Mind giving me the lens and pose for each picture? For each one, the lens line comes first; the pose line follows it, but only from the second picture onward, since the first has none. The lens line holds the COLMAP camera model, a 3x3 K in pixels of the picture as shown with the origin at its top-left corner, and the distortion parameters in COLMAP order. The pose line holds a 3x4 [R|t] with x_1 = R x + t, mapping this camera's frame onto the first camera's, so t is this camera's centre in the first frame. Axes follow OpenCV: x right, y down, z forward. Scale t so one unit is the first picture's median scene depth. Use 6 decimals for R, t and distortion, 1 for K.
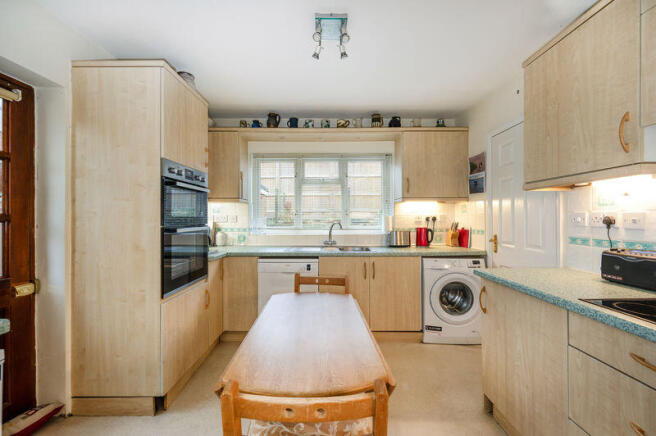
lens RADIAL K [[255.2, 0, 331.7], [0, 255.2, 217.8], [0, 0, 1]] dist [-0.002244, -0.000171]
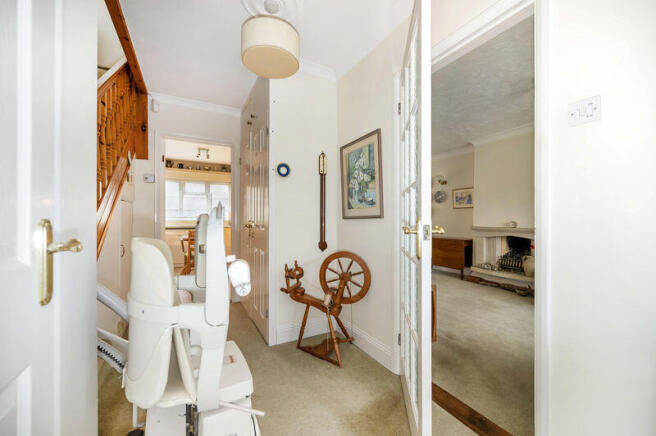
lens RADIAL K [[255.2, 0, 331.7], [0, 255.2, 217.8], [0, 0, 1]] dist [-0.002244, -0.000171]
pose [[0.876992, 0.000626, 0.480504, -0.071265], [-0.002898, 0.999988, 0.003986, 0.035686], [-0.480496, -0.004888, 0.876983, -1.415400]]
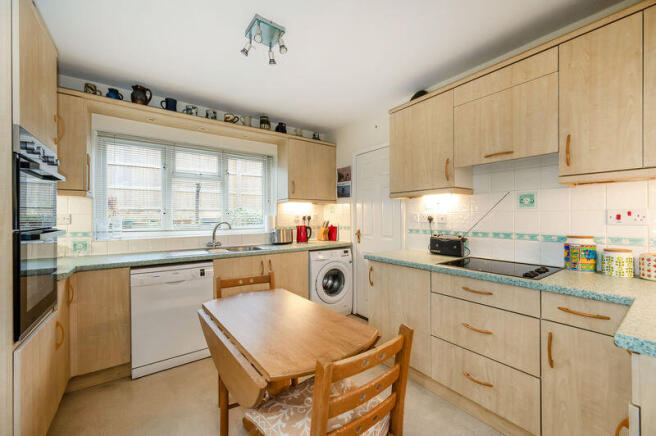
lens RADIAL K [[255.2, 0, 331.7], [0, 255.2, 217.8], [0, 0, 1]] dist [-0.002244, -0.000171]
pose [[0.810380, -0.004029, 0.585891, -0.215019], [0.002330, 0.999991, 0.003653, -0.000149], [-0.585900, -0.001595, 0.810382, 0.004897]]
